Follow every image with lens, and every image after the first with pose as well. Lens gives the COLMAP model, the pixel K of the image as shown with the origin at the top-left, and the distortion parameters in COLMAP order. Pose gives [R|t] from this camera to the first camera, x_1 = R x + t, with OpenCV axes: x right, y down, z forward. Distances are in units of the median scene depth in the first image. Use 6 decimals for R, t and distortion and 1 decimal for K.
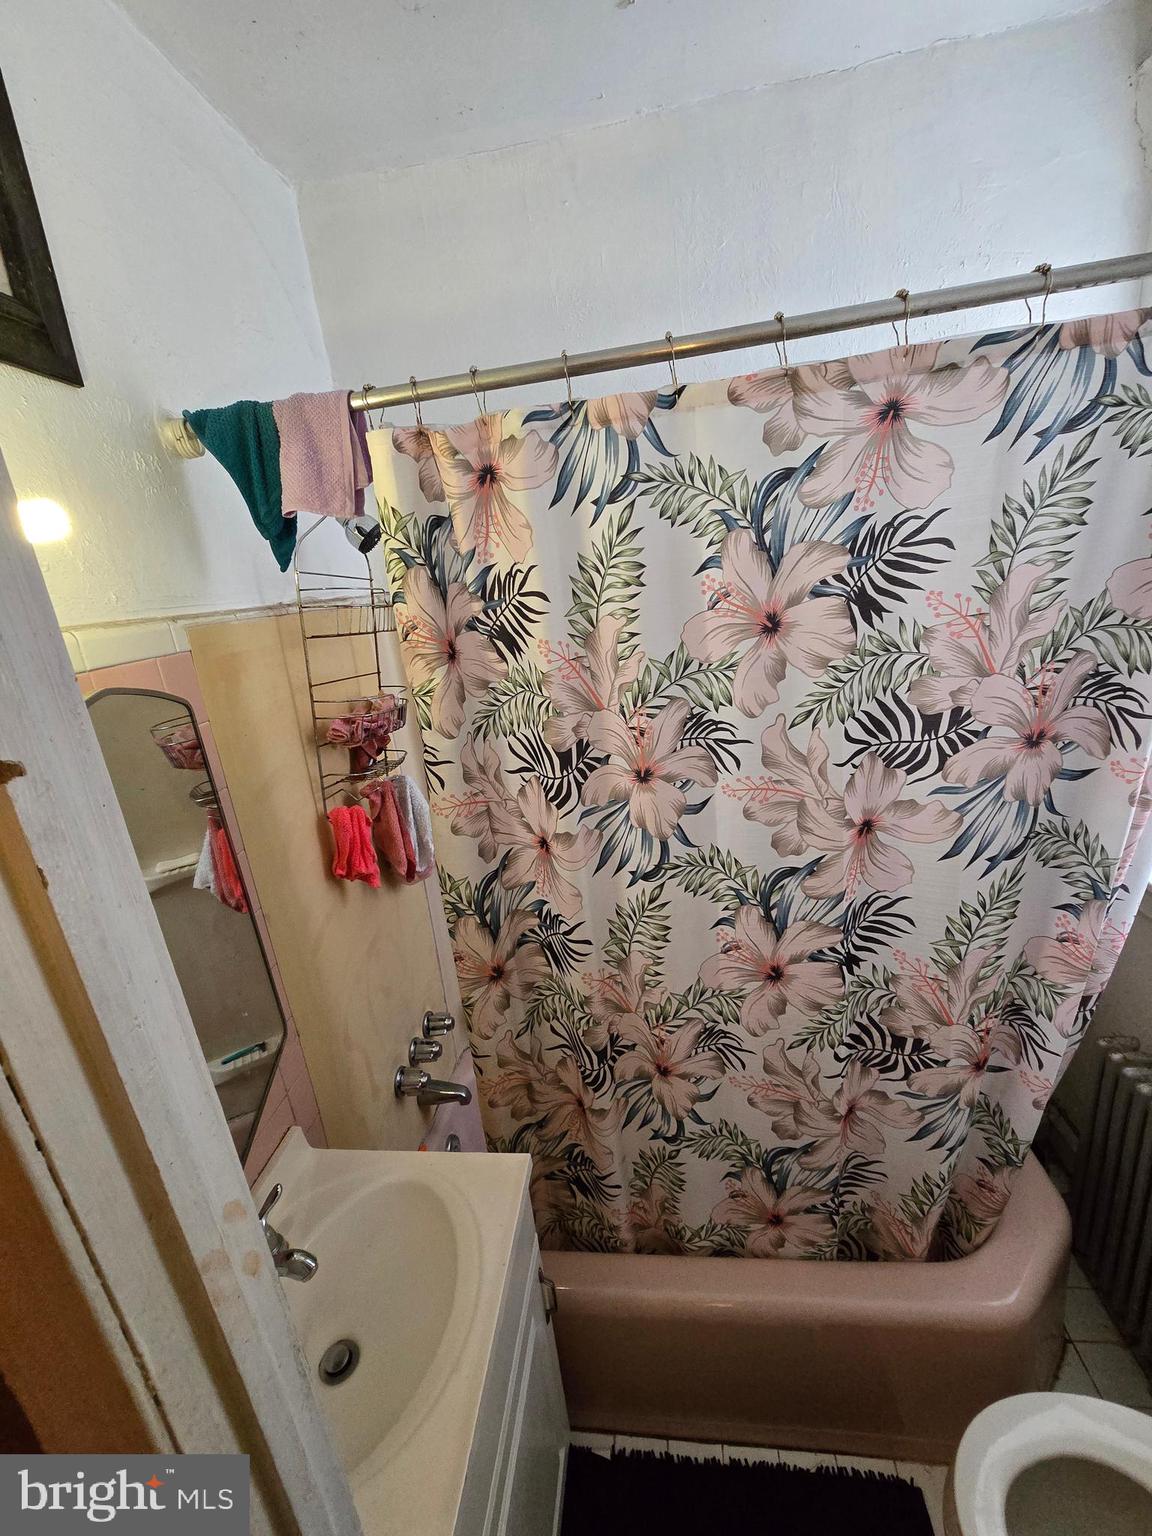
lens RADIAL K [[631.2, 0, 573.3], [0, 631.2, 762.9], [0, 0, 1]] dist [-0.003943, -0.001288]
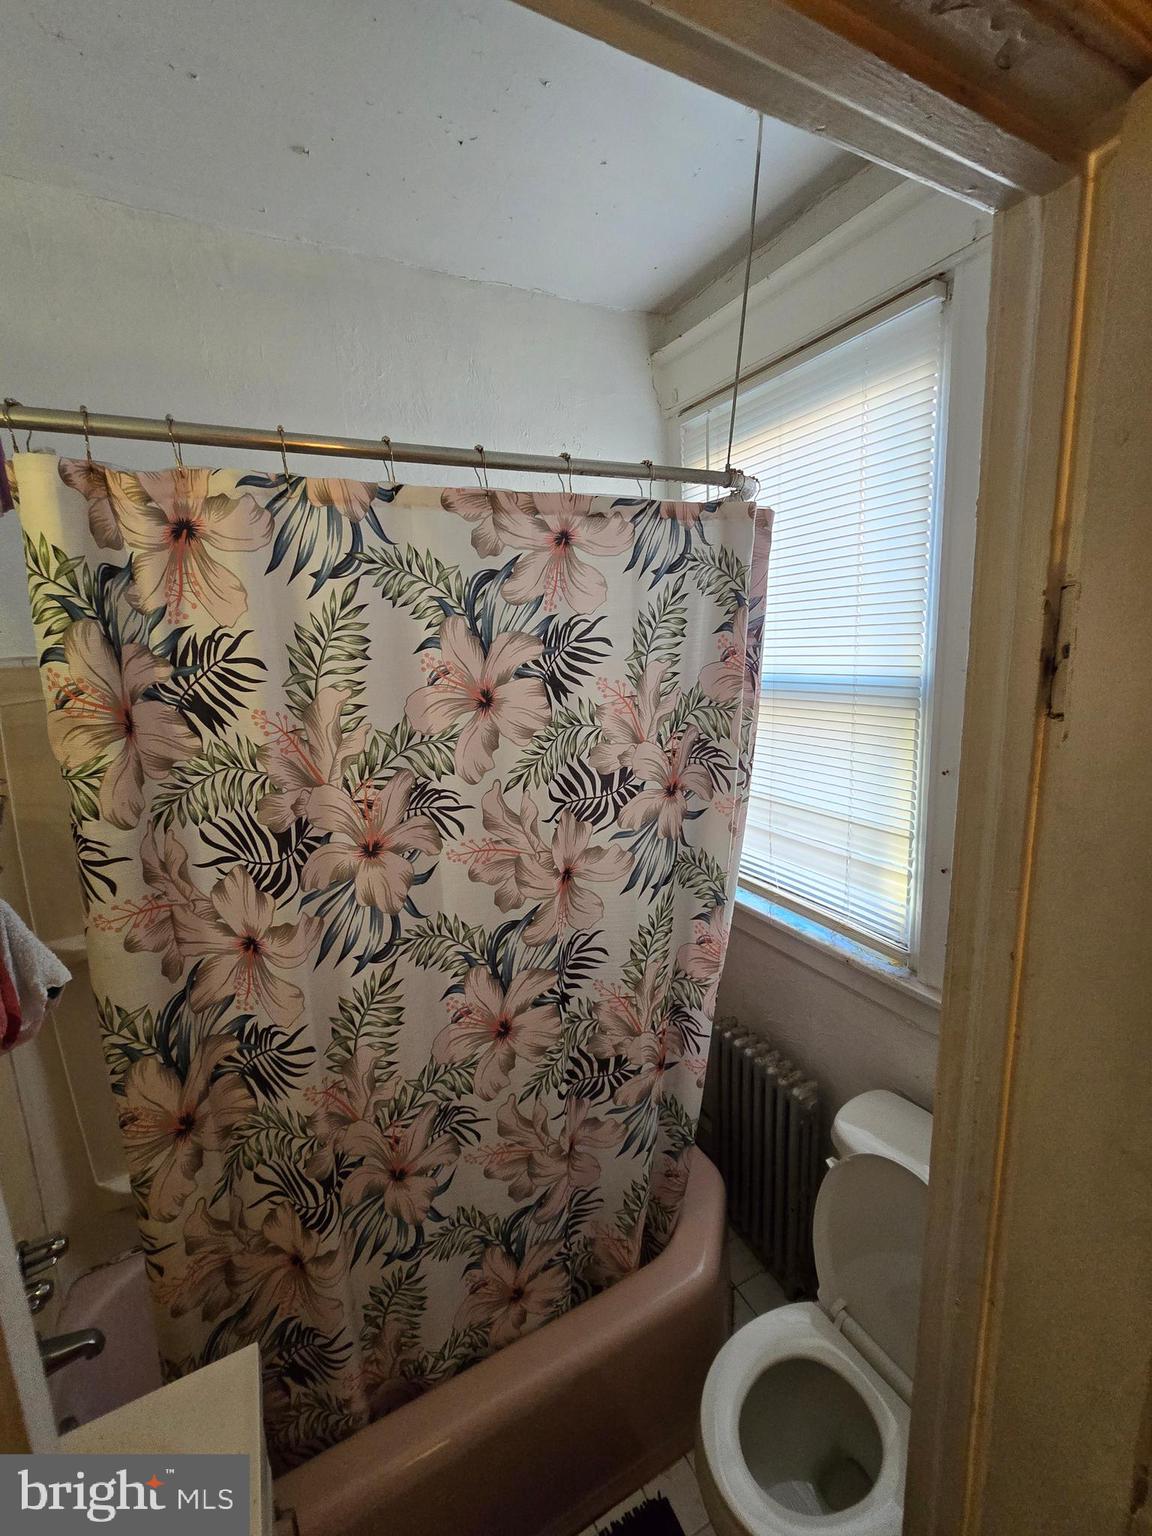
lens RADIAL K [[631.2, 0, 574.6], [0, 631.2, 763.4], [0, 0, 1]] dist [-0.003943, -0.001288]
pose [[0.825849, -0.027145, 0.563237, -0.178445], [0.114130, 0.986214, -0.119815, 0.041893], [-0.552220, 0.163231, 0.817563, 0.008381]]
